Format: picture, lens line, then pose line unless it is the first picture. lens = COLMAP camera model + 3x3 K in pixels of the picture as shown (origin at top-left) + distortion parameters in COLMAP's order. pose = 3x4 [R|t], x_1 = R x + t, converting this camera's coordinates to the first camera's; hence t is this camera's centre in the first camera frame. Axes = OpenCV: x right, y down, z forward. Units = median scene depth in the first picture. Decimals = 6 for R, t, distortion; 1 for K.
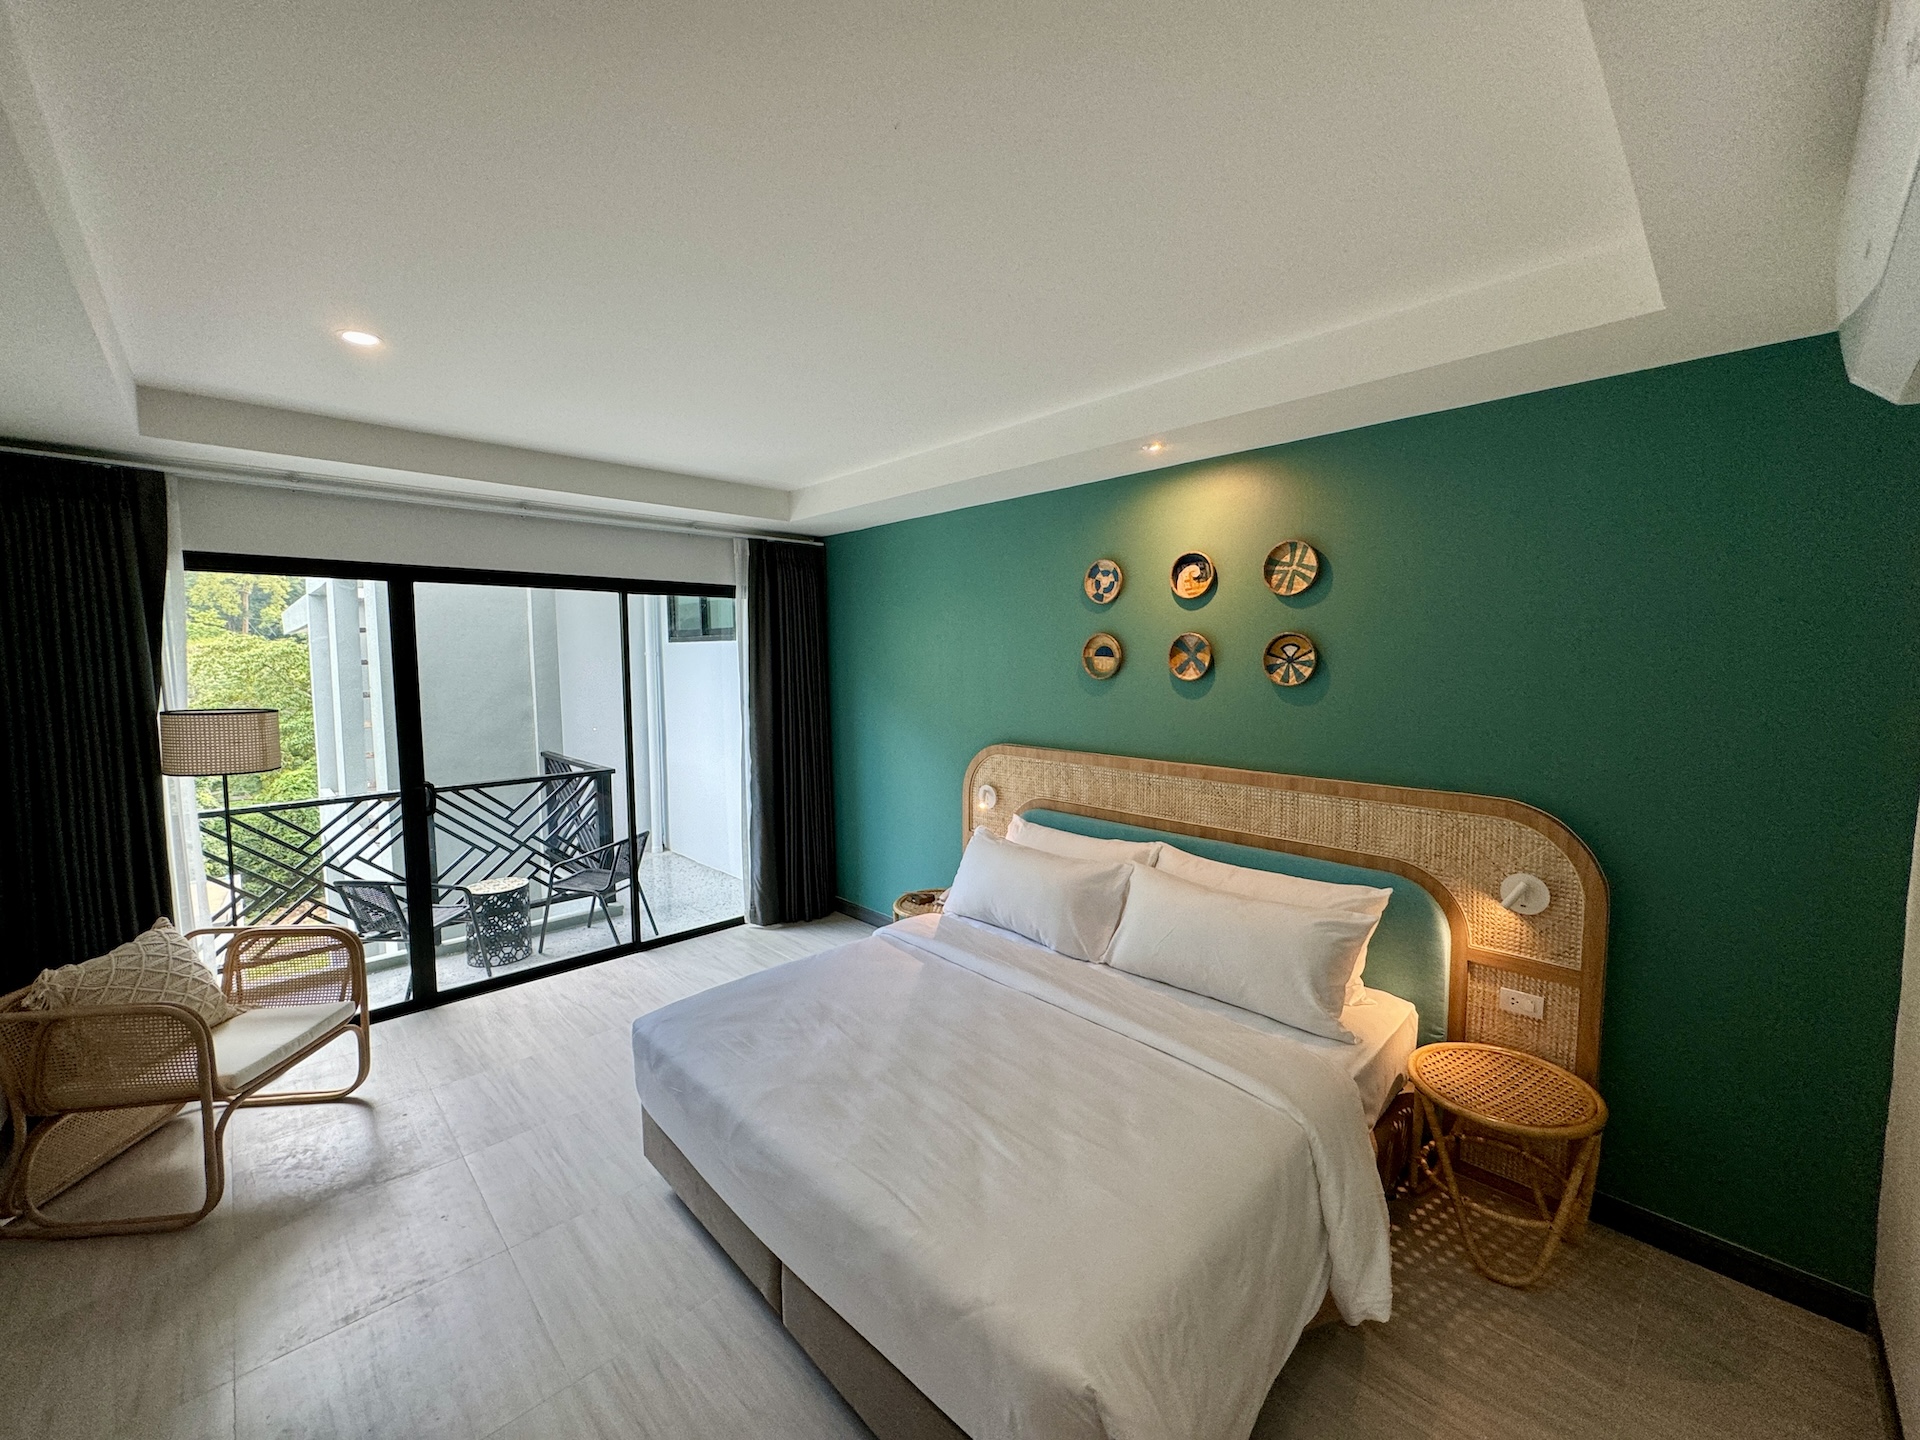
lens RADIAL K [[764.7, 0, 963.4], [0, 764.7, 715.1], [0, 0, 1]] dist [-0.001450, 0.000645]
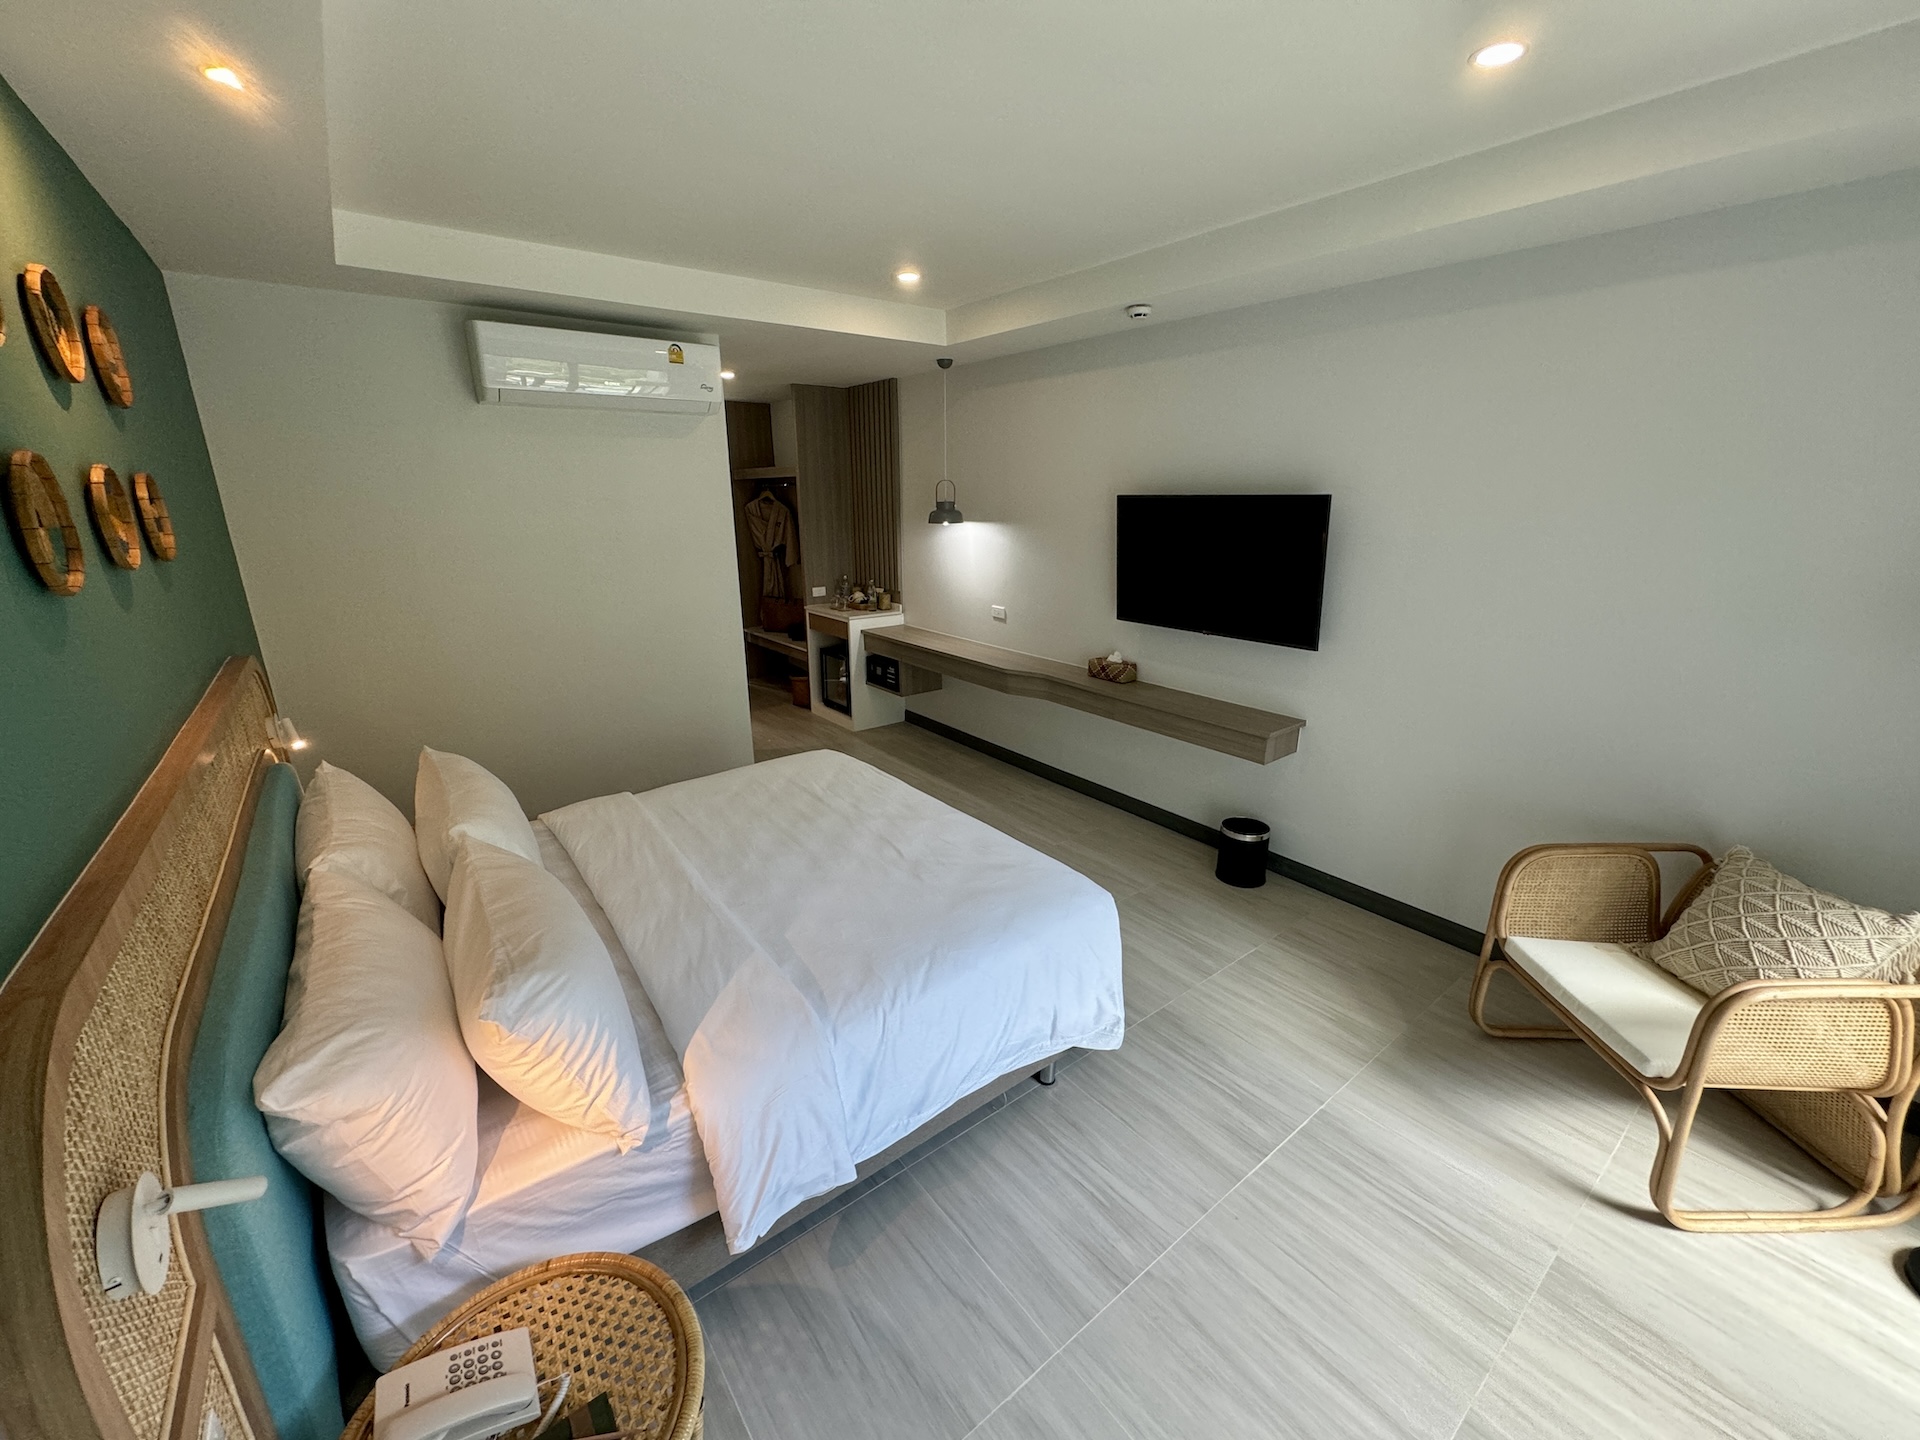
lens RADIAL K [[764.7, 0, 961.4], [0, 764.7, 715.2], [0, 0, 1]] dist [-0.001450, 0.000645]
pose [[-0.994241, -0.022541, 0.104771, -0.262130], [0.016393, 0.934136, 0.356541, -0.119511], [-0.105907, 0.356205, -0.928387, 1.413300]]
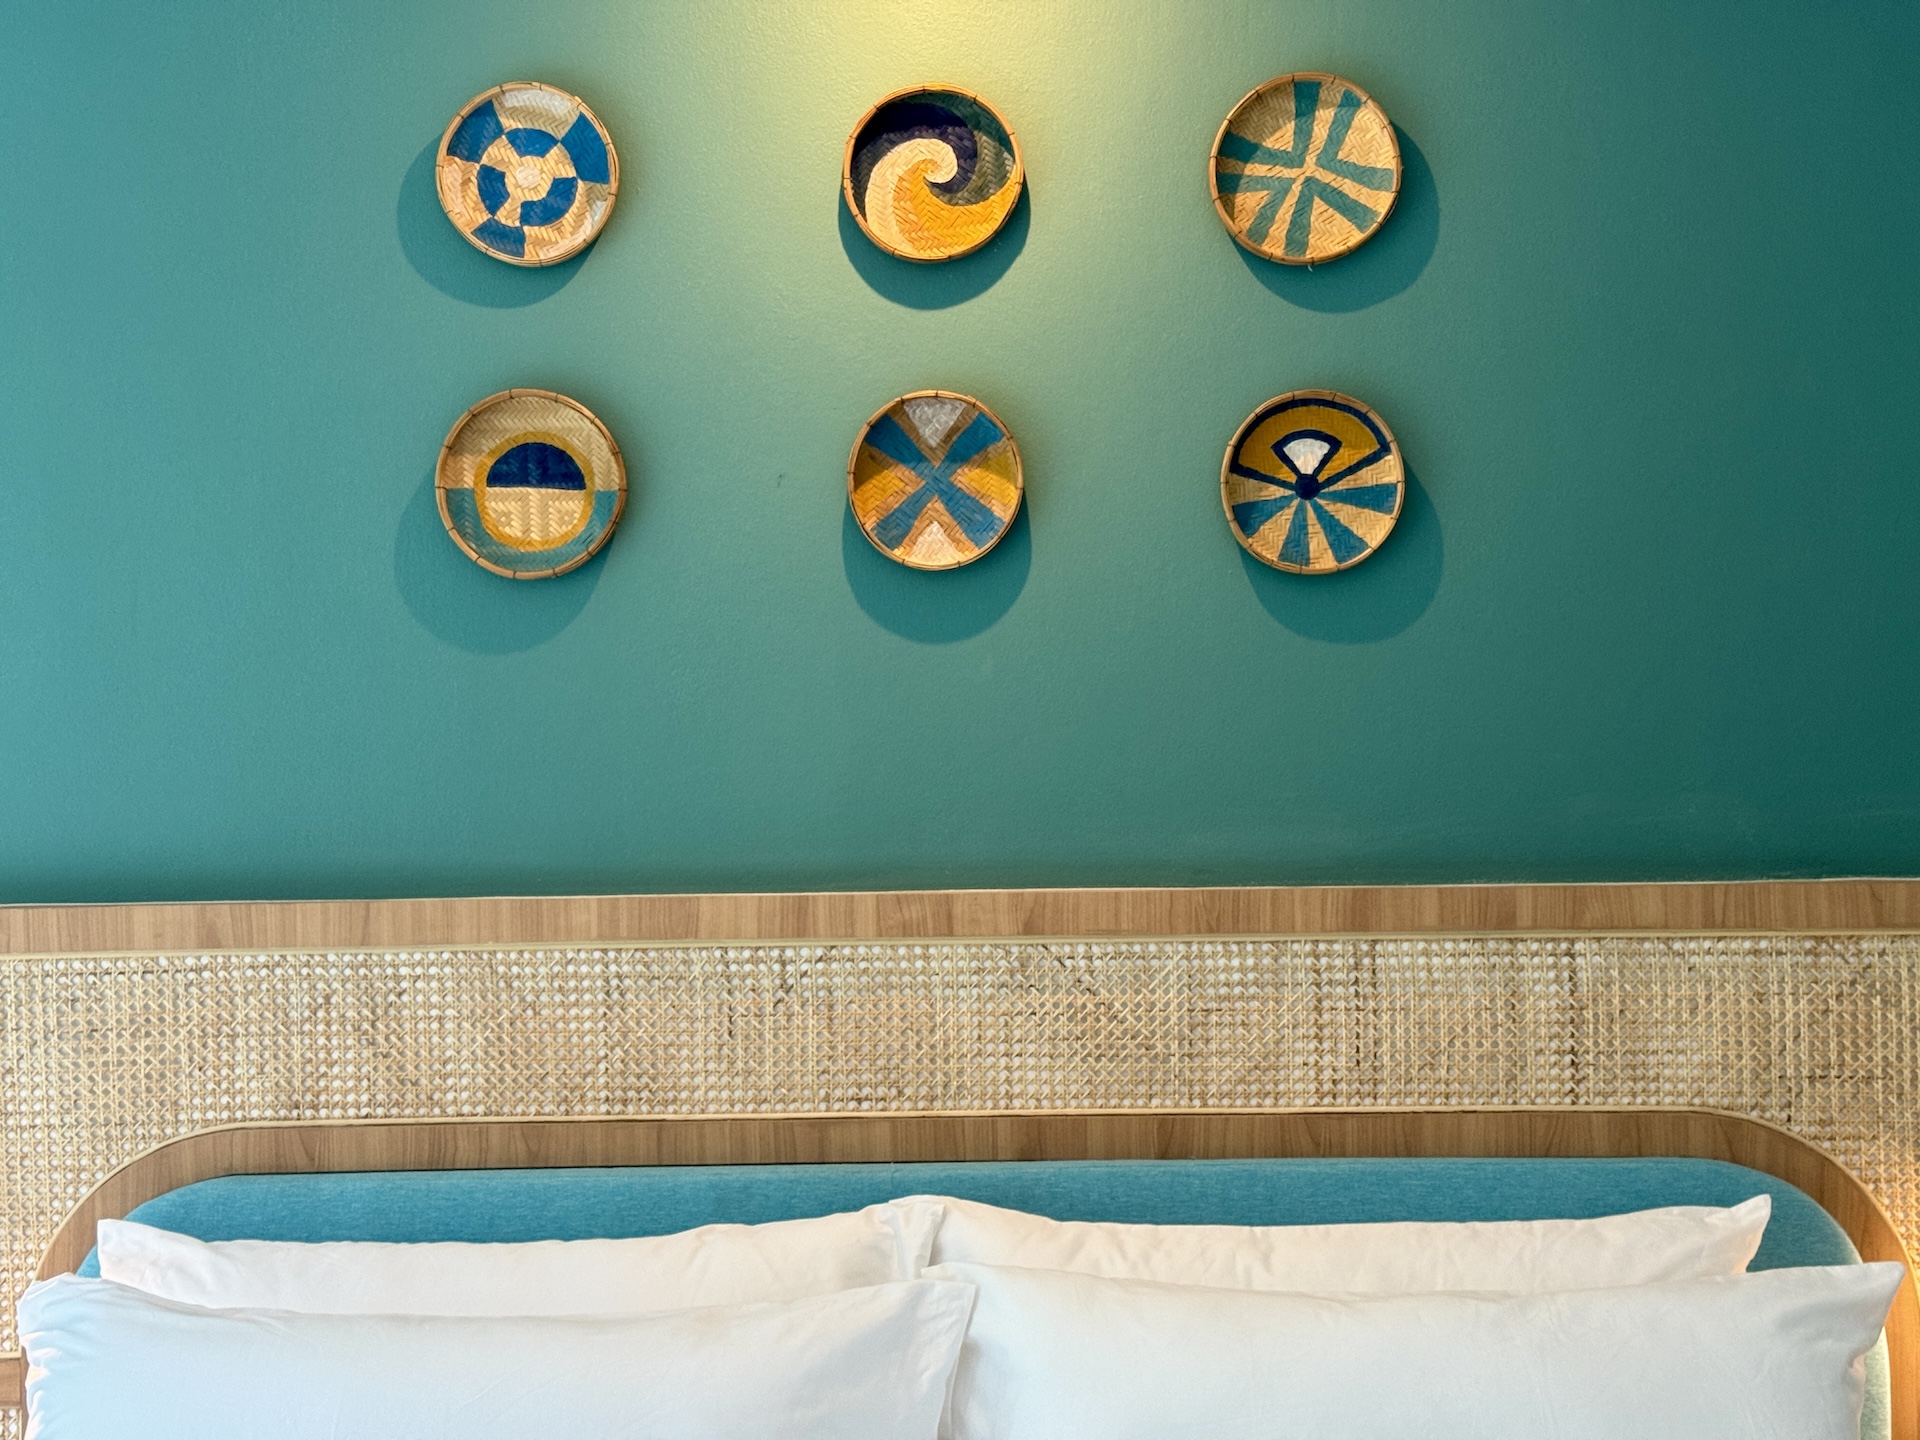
lens RADIAL K [[2683.8, 0, 932.6], [0, 2683.8, 741.2], [0, 0, 1]] dist [0.105039, 0.000000]
pose [[0.706545, -0.001029, 0.707668, -0.360712], [0.067000, 0.995604, -0.065446, 0.074119], [-0.704489, 0.093654, 0.703508, 0.354978]]
